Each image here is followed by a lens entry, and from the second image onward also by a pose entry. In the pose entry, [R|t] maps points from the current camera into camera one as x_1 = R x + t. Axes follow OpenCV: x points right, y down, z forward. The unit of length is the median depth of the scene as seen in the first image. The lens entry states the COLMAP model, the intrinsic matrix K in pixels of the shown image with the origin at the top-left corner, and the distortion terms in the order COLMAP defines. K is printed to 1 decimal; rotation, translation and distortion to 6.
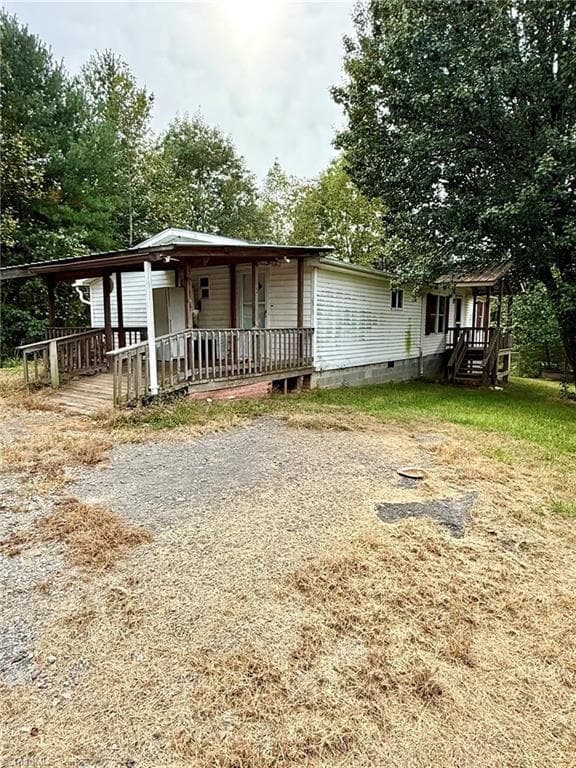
lens RADIAL K [[462.6, 0, 288.0], [0, 462.6, 384.0], [0, 0, 1]] dist [-0.002025, 0.000411]
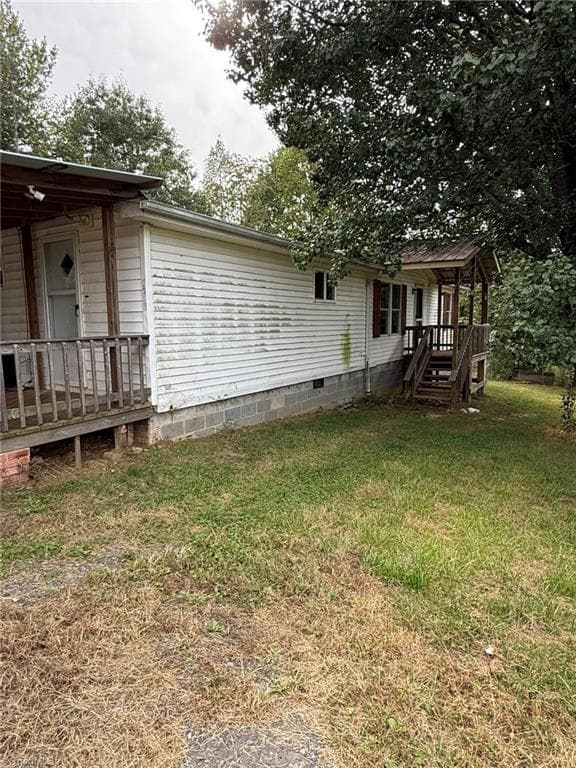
lens RADIAL K [[462.6, 0, 288.0], [0, 462.6, 384.0], [0, 0, 1]] dist [-0.002025, 0.000411]
pose [[0.998122, -0.021968, 0.057185, 0.118152], [0.021691, 0.999750, 0.005466, -0.039366], [-0.057291, -0.004216, 0.998349, 0.277735]]
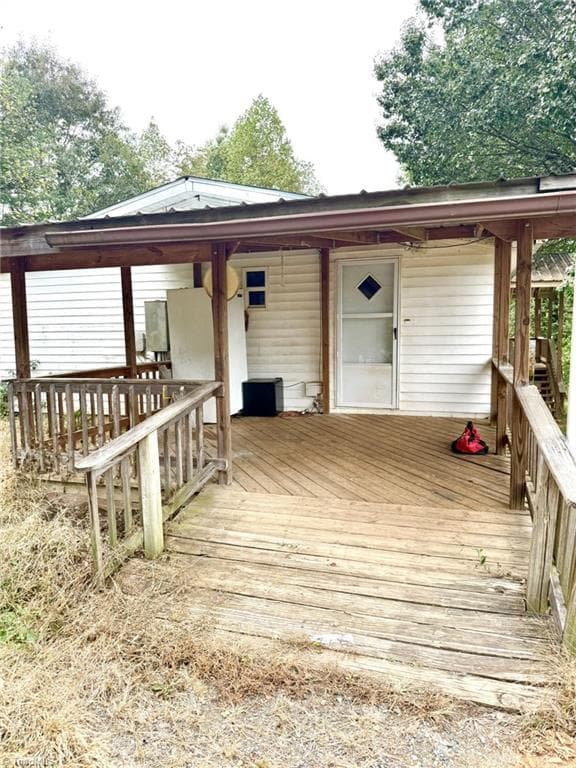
lens RADIAL K [[540.5, 0, 288.0], [0, 540.5, 384.0], [0, 0, 1]] dist [0.002327, 0.001646]
pose [[0.951654, -0.049985, 0.303078, -0.263725], [0.058850, 0.998063, -0.020184, -0.057101], [-0.301482, 0.037045, 0.952752, 0.272231]]
